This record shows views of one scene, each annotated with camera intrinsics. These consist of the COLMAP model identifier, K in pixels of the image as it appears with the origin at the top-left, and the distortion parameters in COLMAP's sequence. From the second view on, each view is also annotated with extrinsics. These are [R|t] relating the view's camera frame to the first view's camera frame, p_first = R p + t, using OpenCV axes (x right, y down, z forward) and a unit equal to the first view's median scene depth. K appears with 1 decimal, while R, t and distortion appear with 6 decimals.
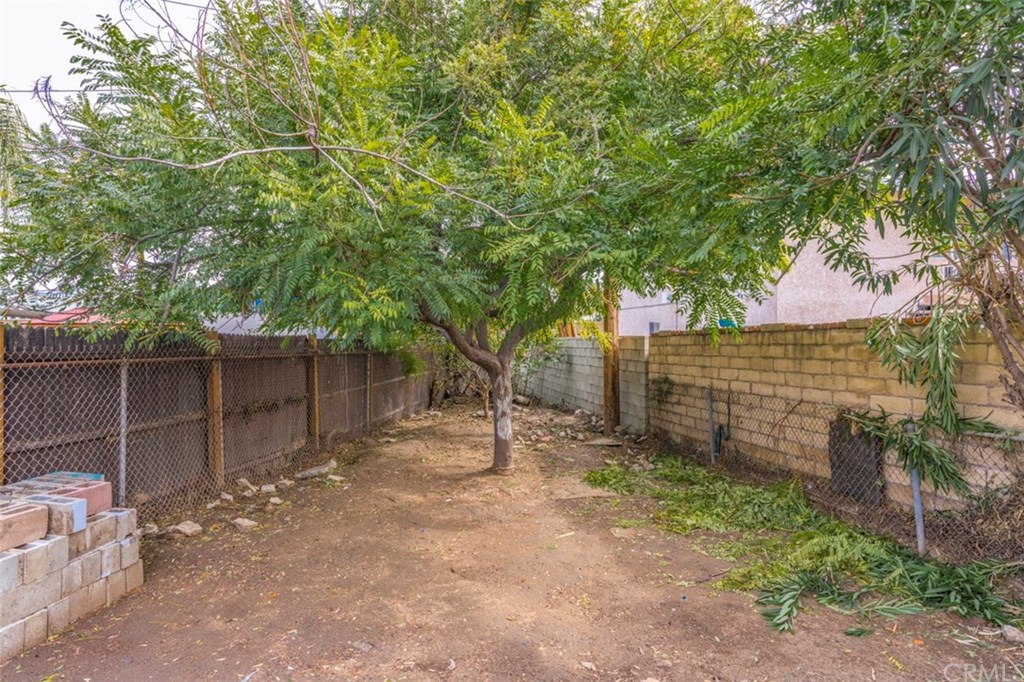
lens RADIAL K [[581.0, 0, 512.0], [0, 581.0, 341.0], [0, 0, 1]] dist [-0.001086, -0.000420]
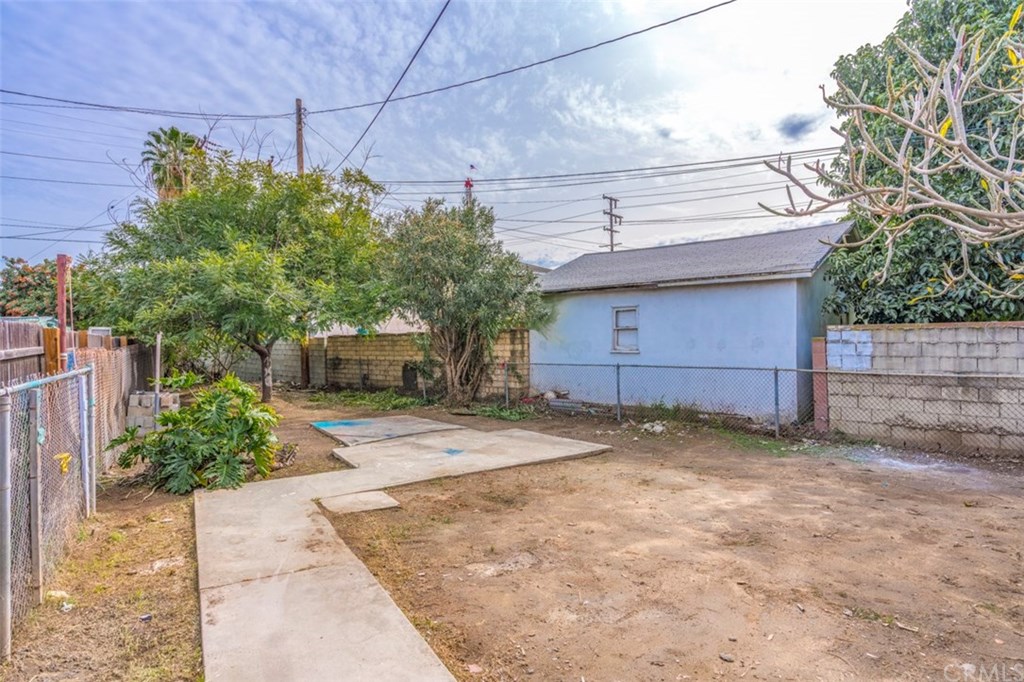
lens RADIAL K [[563.0, 0, 512.0], [0, 563.0, 341.0], [0, 0, 1]] dist [0.026412, -0.000076]
pose [[0.800740, -0.018299, 0.598733, -0.575596], [0.013791, 0.999832, 0.012114, -0.014598], [-0.598853, -0.001443, 0.800857, -1.299983]]
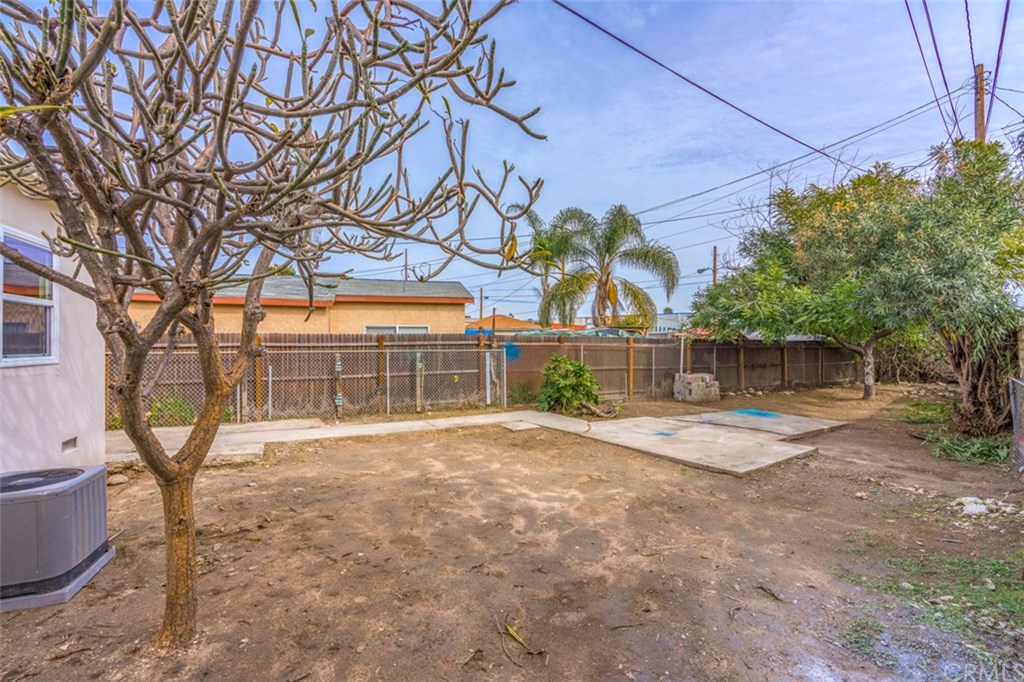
lens RADIAL K [[462.6, 0, 508.4], [0, 462.6, 346.7], [0, 0, 1]] dist [-0.009832, 0.004324]
pose [[0.559824, 0.003035, -0.828606, 0.742247], [0.006119, 0.999951, 0.007797, 0.001284], [0.828589, -0.009436, 0.559778, -1.248649]]
